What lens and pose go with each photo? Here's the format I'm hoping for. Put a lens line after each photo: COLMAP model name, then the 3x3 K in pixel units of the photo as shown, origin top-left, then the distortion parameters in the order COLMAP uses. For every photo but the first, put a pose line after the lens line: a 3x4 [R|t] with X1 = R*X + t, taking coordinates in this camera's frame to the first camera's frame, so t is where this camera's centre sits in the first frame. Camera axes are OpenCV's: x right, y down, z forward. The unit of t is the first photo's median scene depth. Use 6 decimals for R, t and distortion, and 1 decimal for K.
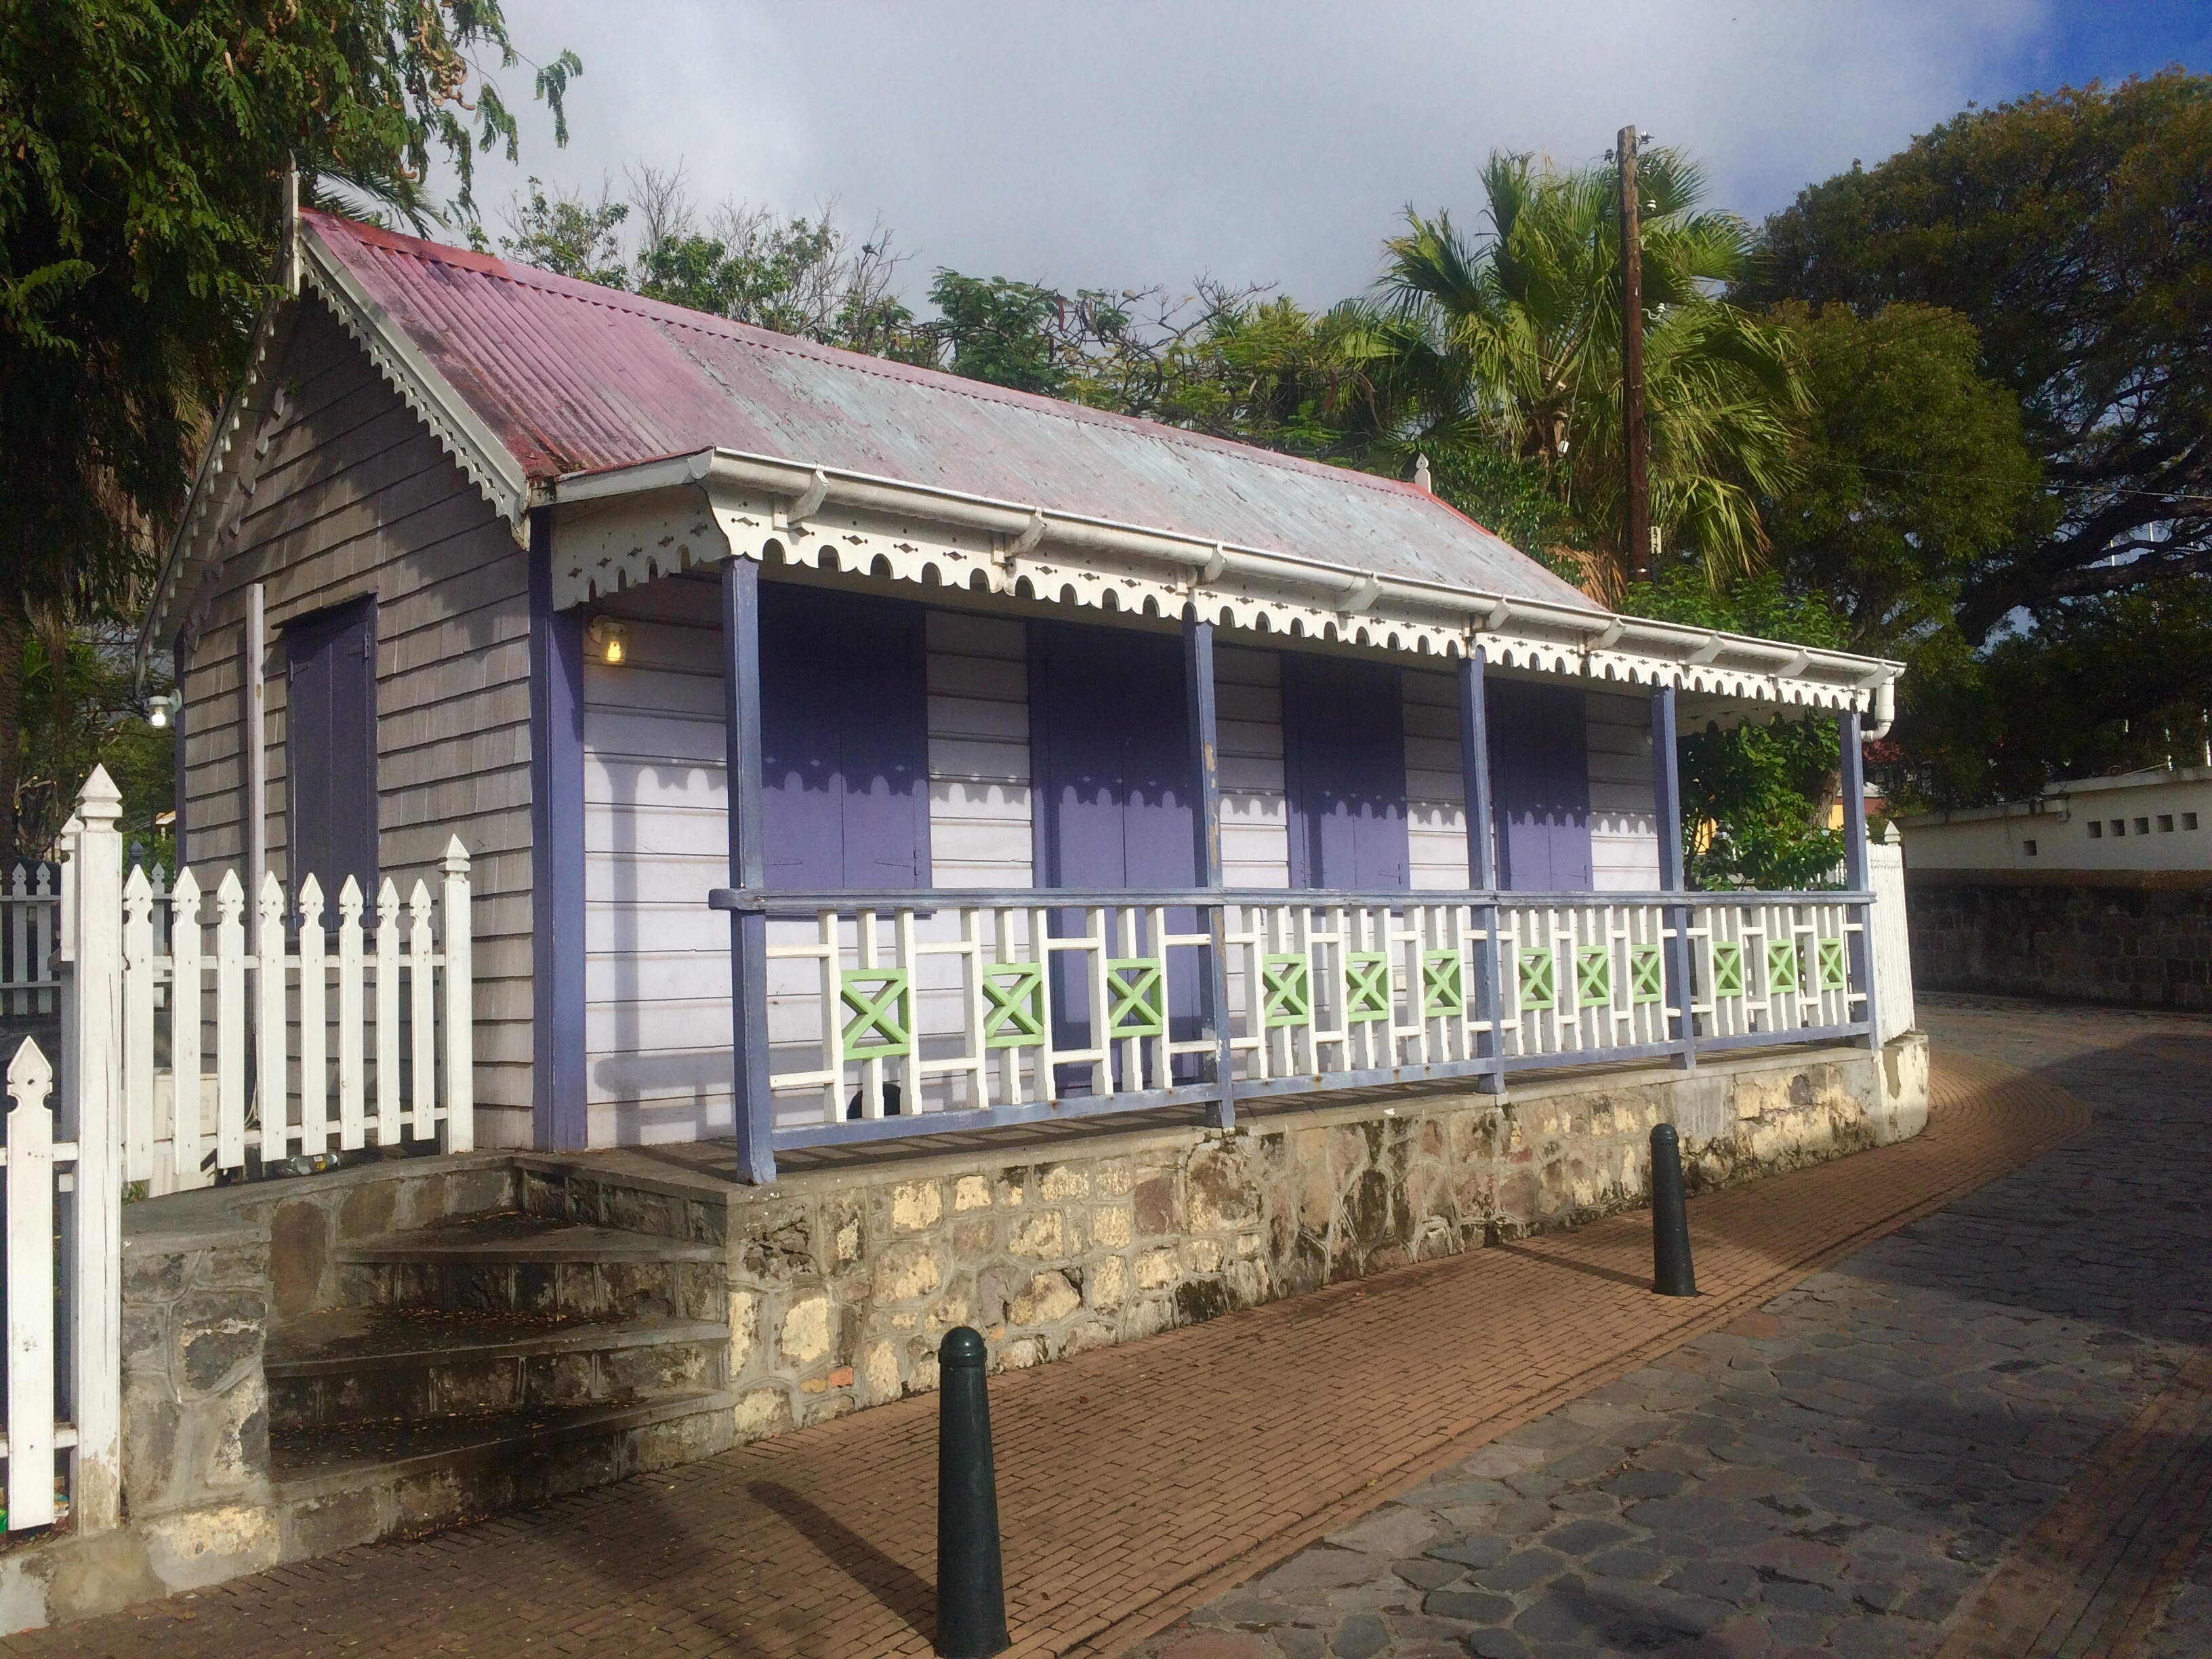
lens RADIAL K [[1902.7, 0, 1115.1], [0, 1902.7, 833.7], [0, 0, 1]] dist [0.028247, -0.027647]
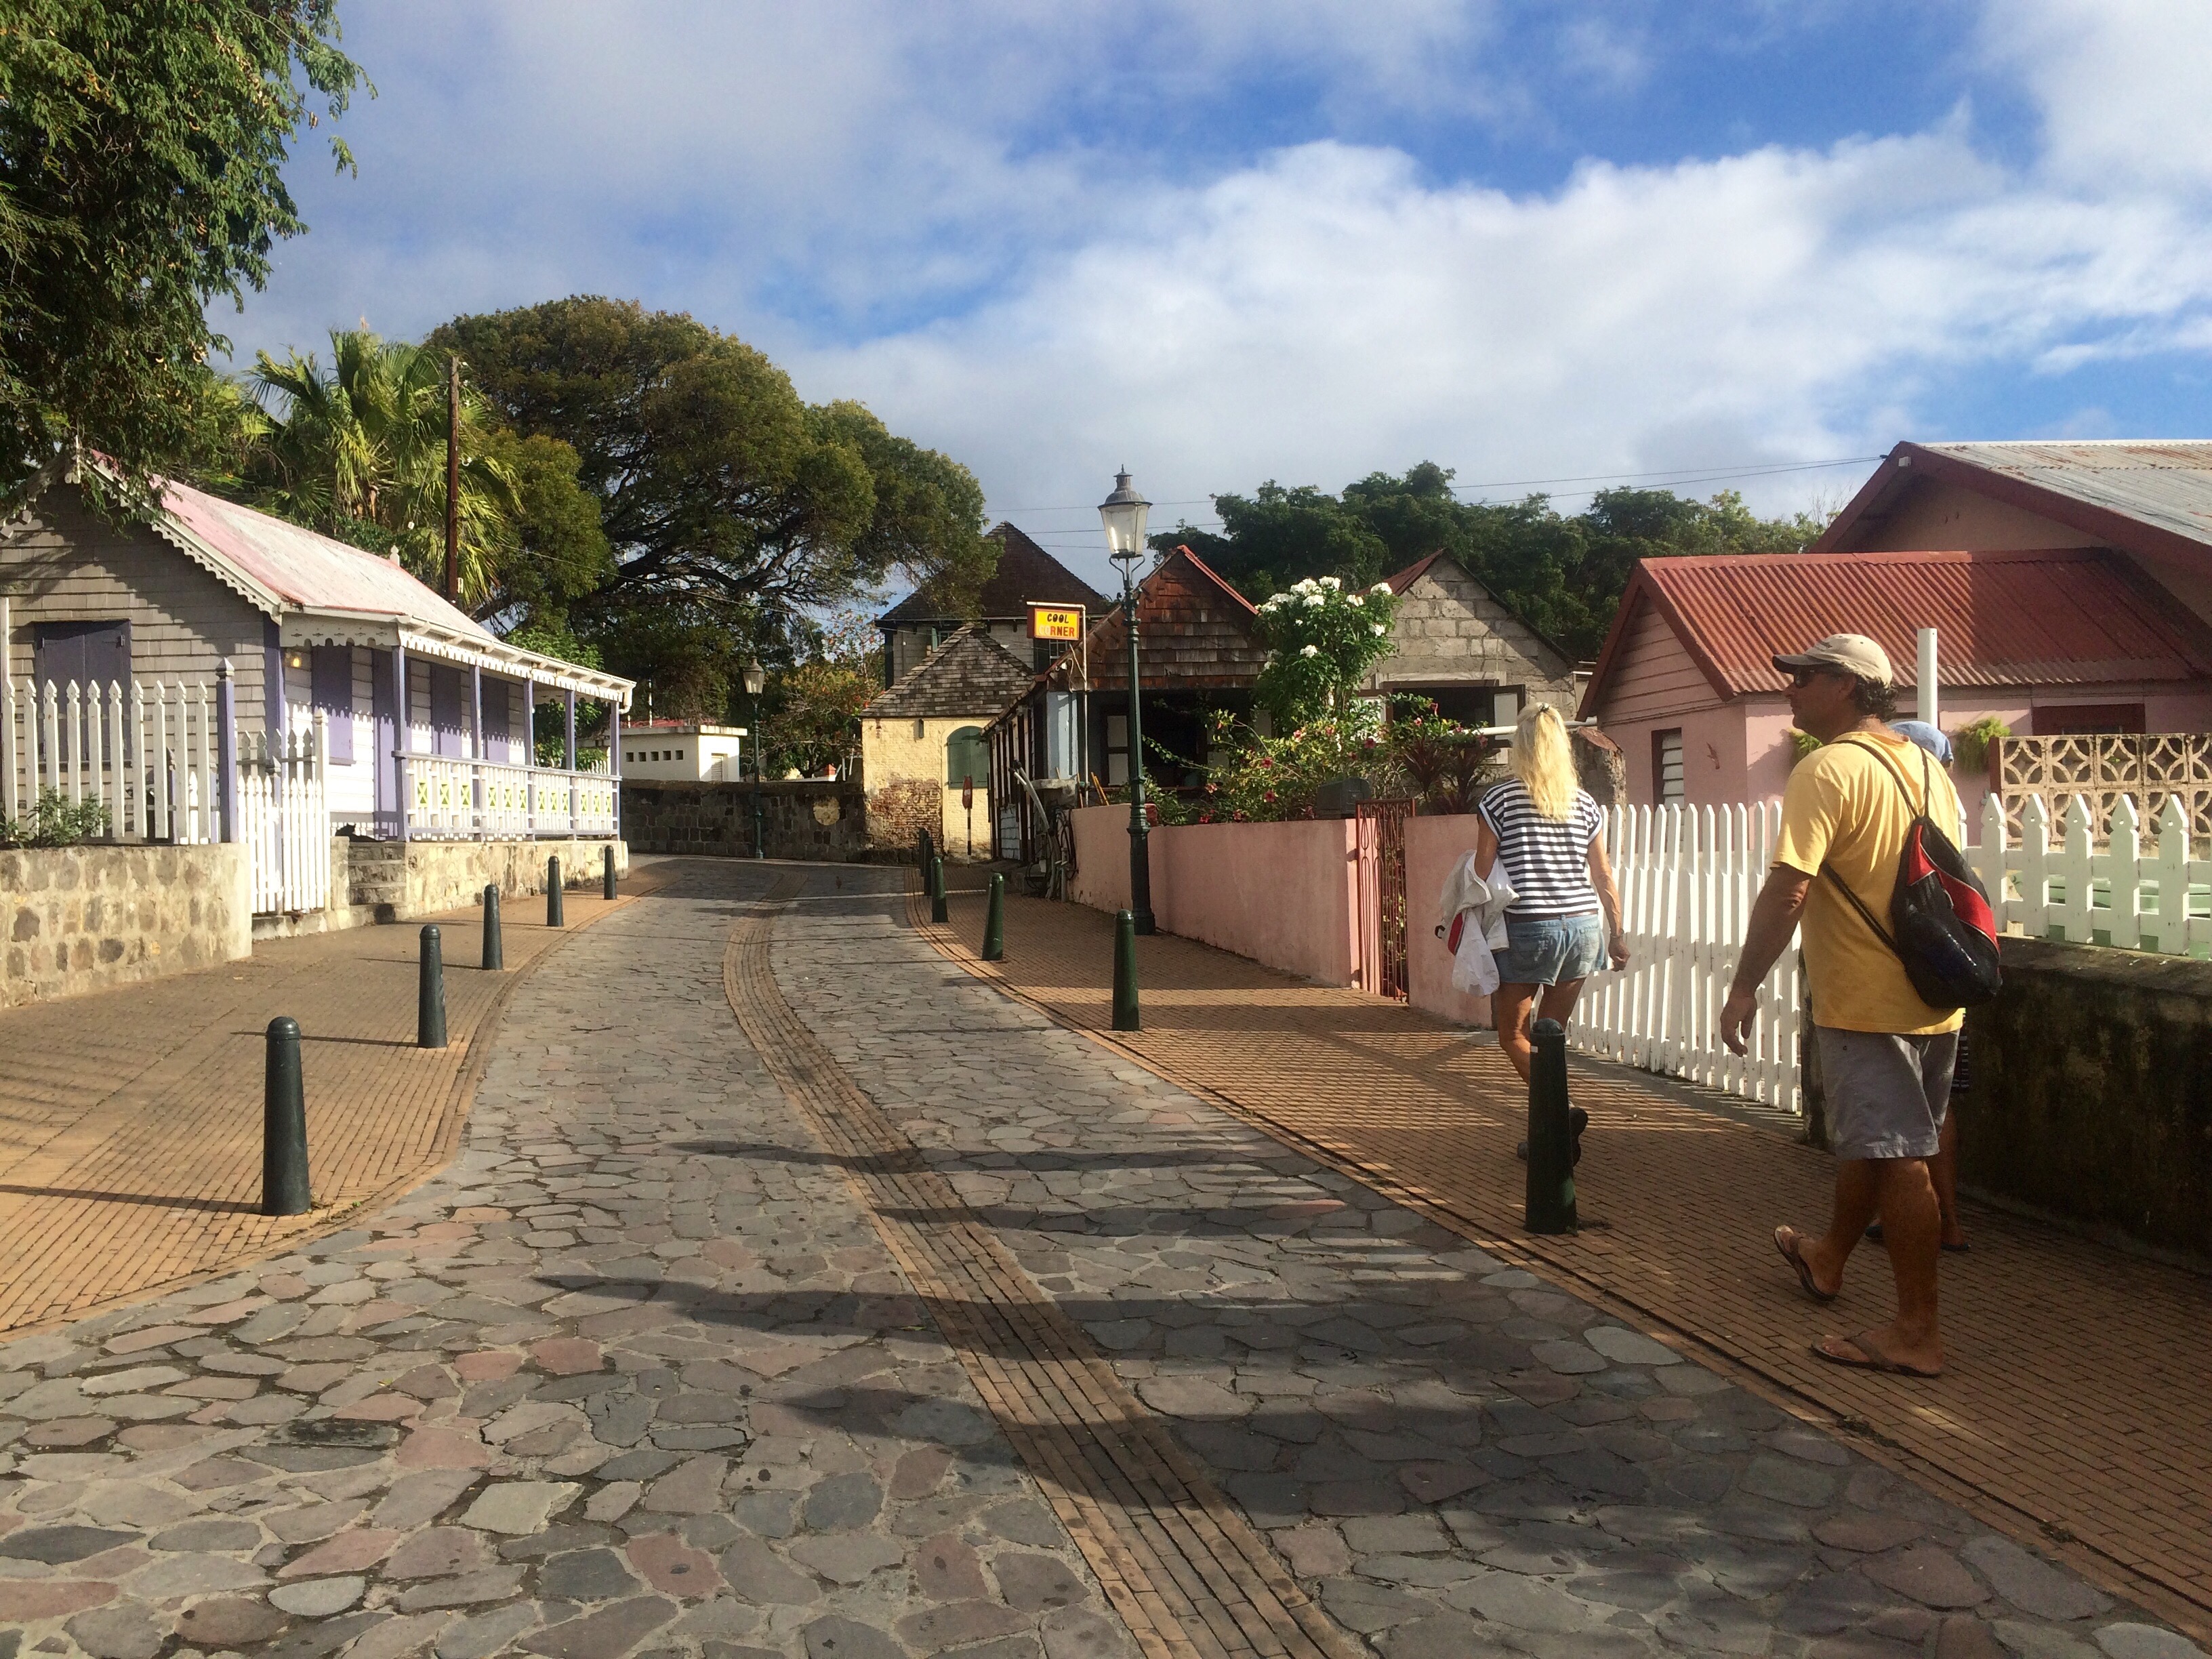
lens RADIAL K [[1902.7, 0, 1108.4], [0, 1902.7, 832.5], [0, 0, 1]] dist [0.028247, -0.027647]
pose [[0.703718, 0.022882, 0.710111, -0.826890], [-0.051647, 0.998485, 0.019007, 0.022230], [-0.708600, -0.050051, 0.703833, -1.063112]]
